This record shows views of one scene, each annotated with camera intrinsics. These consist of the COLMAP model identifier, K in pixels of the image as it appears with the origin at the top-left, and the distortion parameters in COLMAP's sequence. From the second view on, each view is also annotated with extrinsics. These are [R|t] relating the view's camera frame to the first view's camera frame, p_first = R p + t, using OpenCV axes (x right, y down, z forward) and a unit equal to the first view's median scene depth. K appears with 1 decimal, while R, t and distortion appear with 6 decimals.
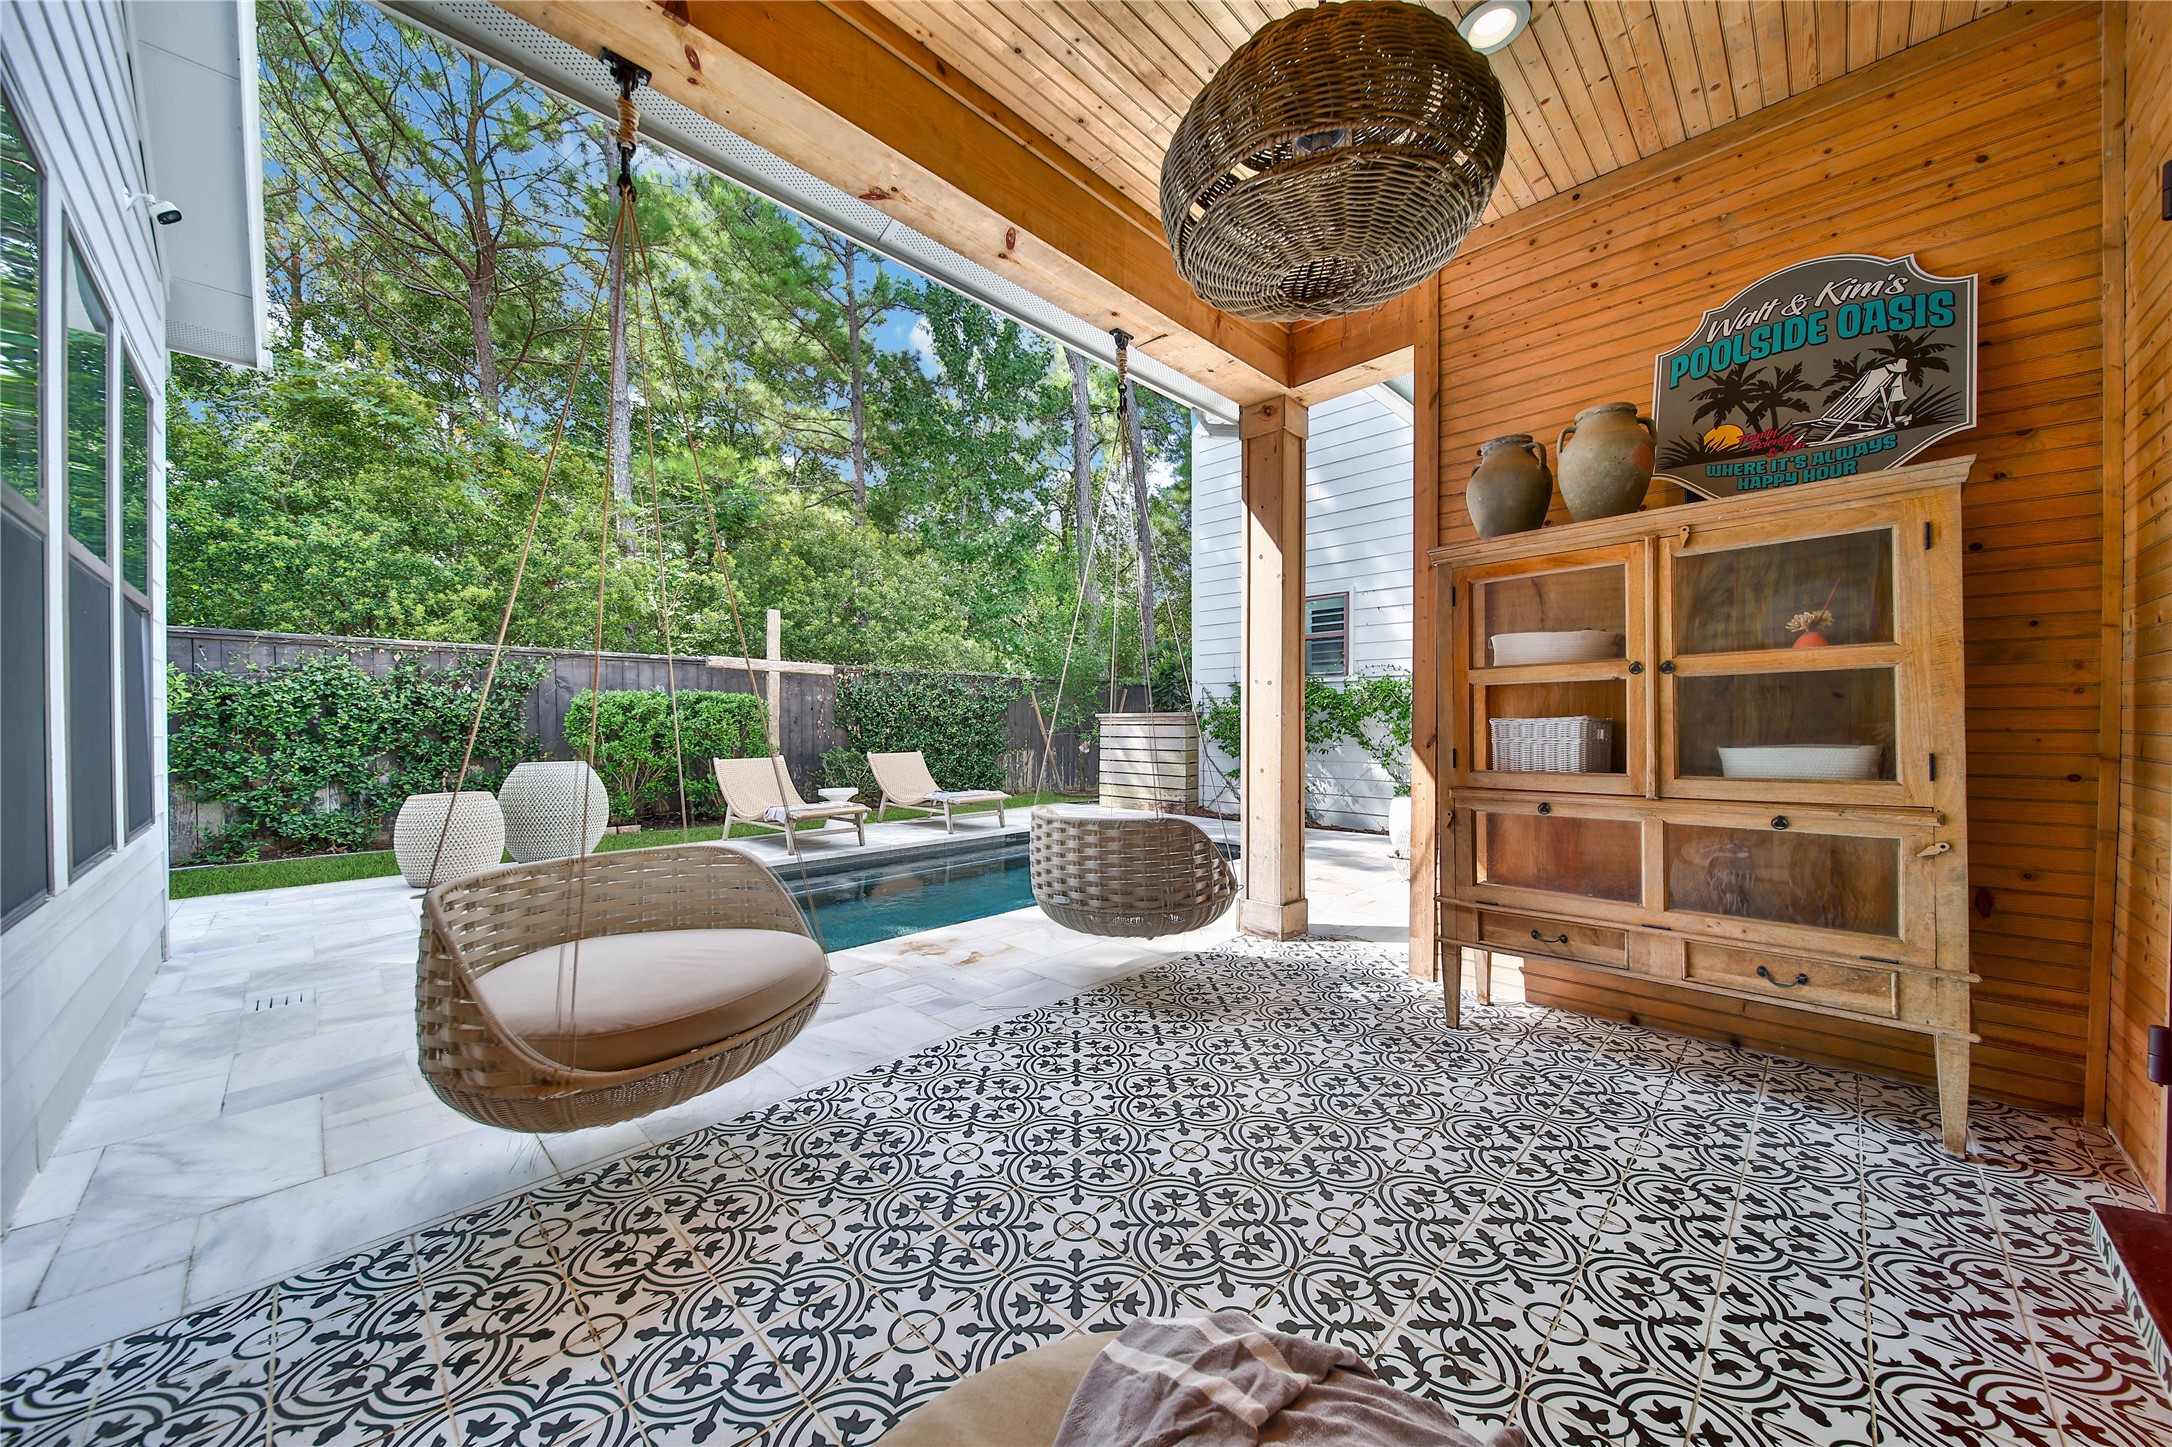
lens RADIAL K [[771.1, 0, 1082.7], [0, 771.1, 723.9], [0, 0, 1]] dist [0.000151, 0.000040]
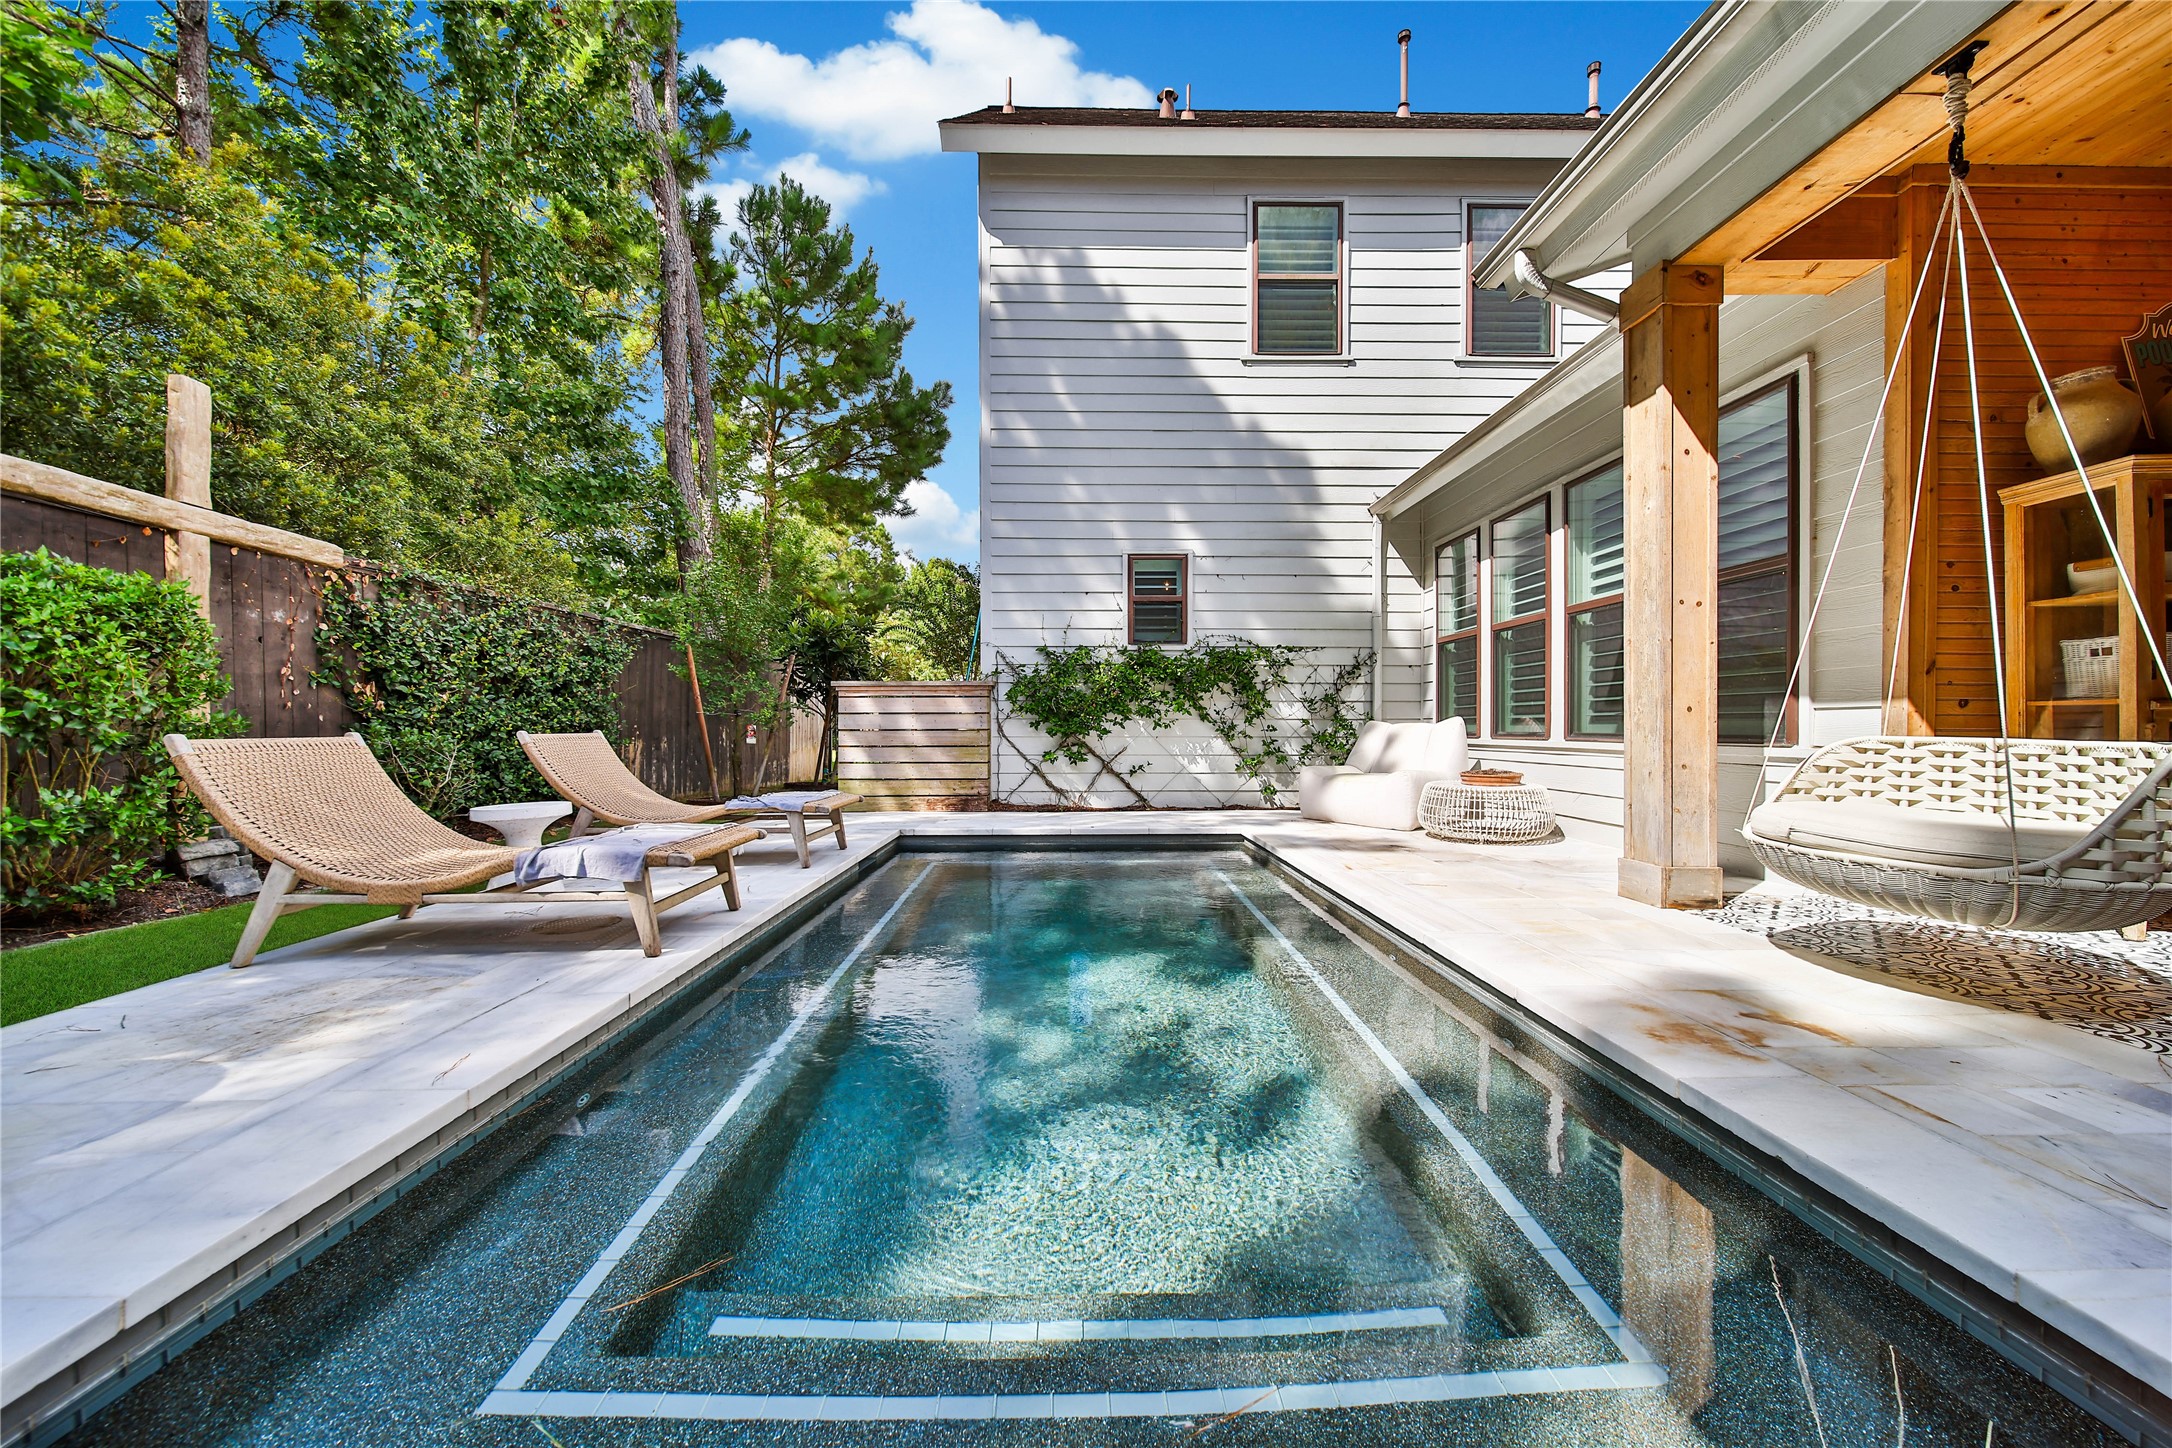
lens RADIAL K [[771.1, 0, 1082.1], [0, 771.1, 727.0], [0, 0, 1]] dist [0.000151, 0.000040]
pose [[0.704156, -0.000302, 0.710045, -0.359131], [0.003962, 0.999986, -0.003504, 0.035898], [-0.710034, 0.005281, 0.704147, 0.388459]]
